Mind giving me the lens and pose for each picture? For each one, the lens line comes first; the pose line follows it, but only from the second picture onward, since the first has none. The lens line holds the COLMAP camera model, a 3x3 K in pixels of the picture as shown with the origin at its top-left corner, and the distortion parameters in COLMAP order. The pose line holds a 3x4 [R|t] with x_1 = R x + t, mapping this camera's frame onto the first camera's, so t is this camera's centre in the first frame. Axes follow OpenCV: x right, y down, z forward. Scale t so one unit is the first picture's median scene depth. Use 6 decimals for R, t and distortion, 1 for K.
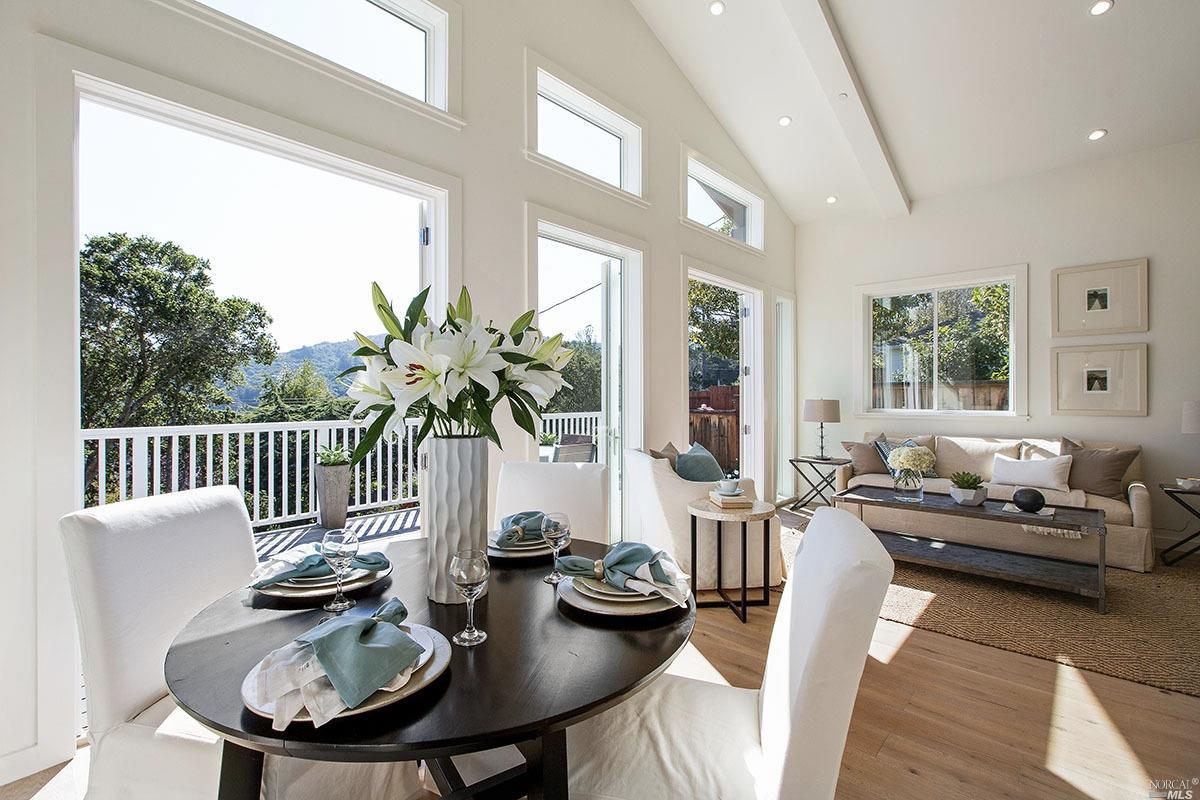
lens RADIAL K [[537.3, 0, 602.1], [0, 537.3, 393.4], [0, 0, 1]] dist [0.004836, -0.000664]
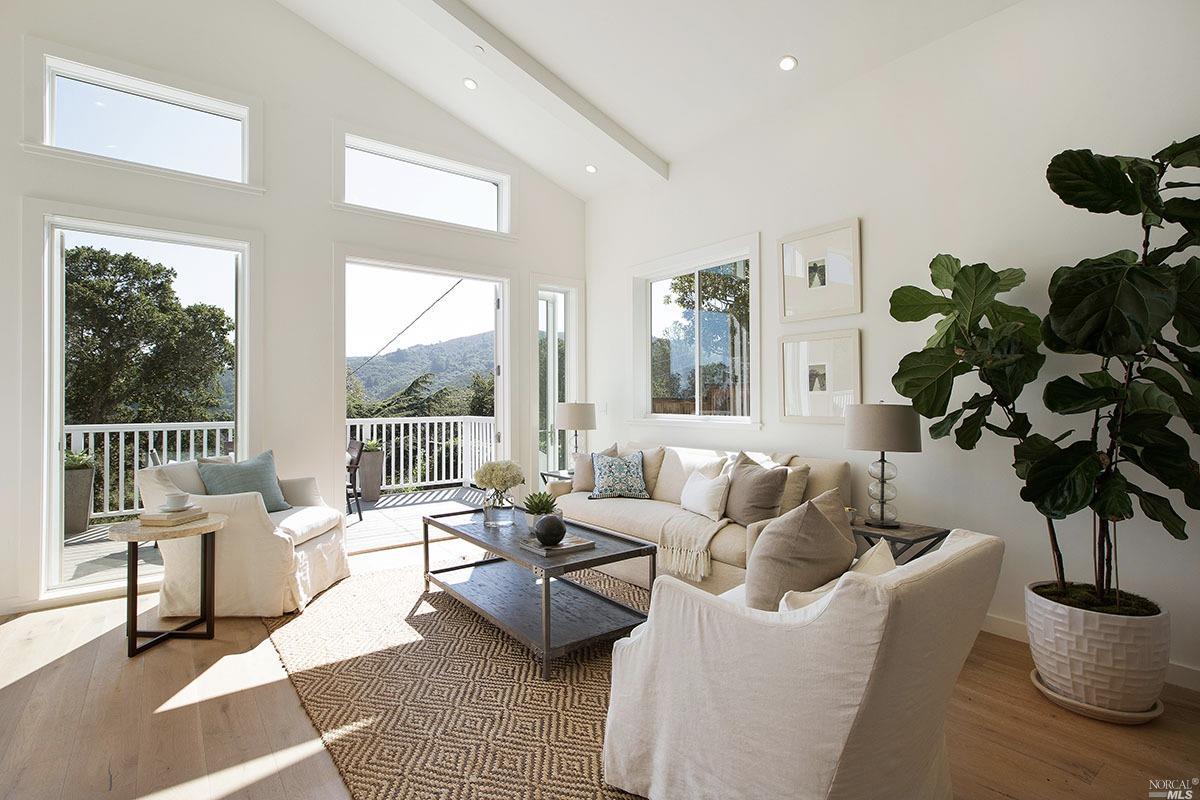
lens RADIAL K [[580.2, 0, 603.1], [0, 580.2, 392.2], [0, 0, 1]] dist [-0.000779, 0.001642]
pose [[0.983894, -0.003988, -0.178709, 0.770985], [0.002844, 0.999974, -0.006660, 0.001076], [0.178731, 0.006045, 0.983879, 0.124791]]
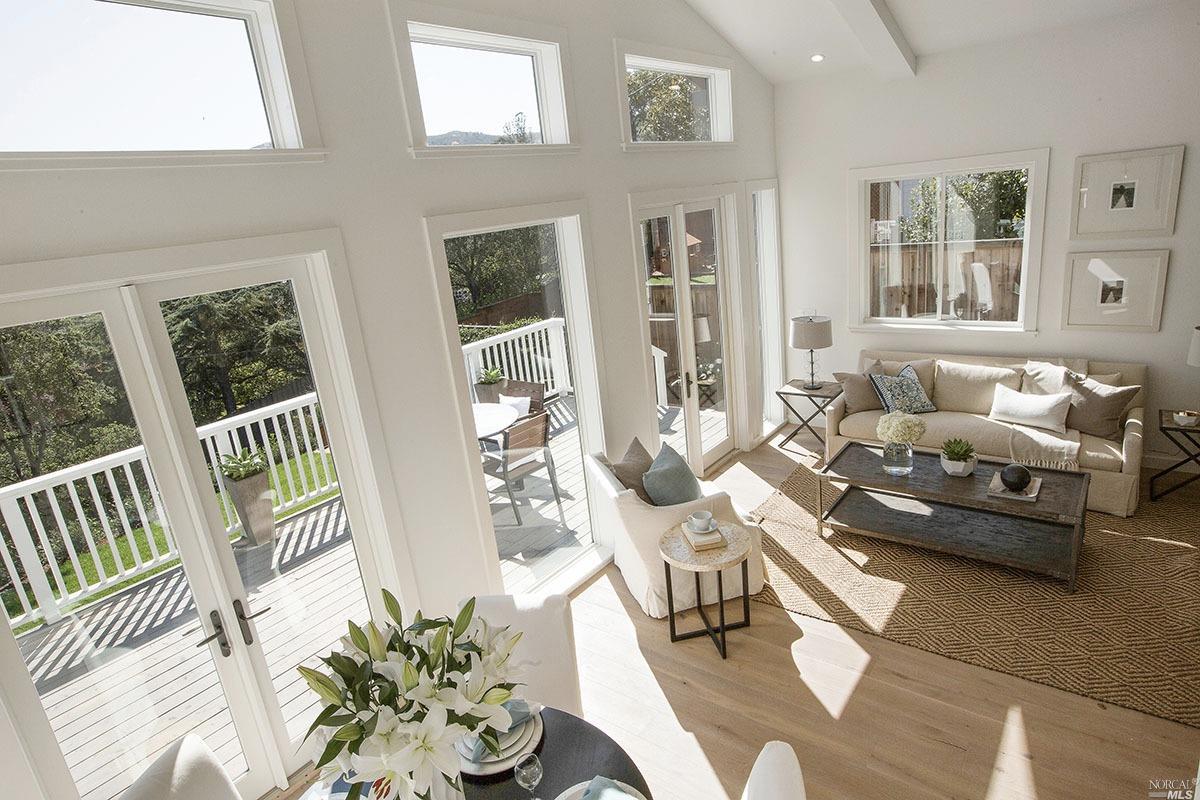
lens RADIAL K [[672.0, 0, 603.1], [0, 672.0, 396.0], [0, 0, 1]] dist [-0.007840, 0.004778]
pose [[0.991322, -0.122959, 0.046502, 0.028294], [0.104816, 0.952801, 0.284927, -0.261479], [-0.079342, -0.277580, 0.957421, -0.021954]]
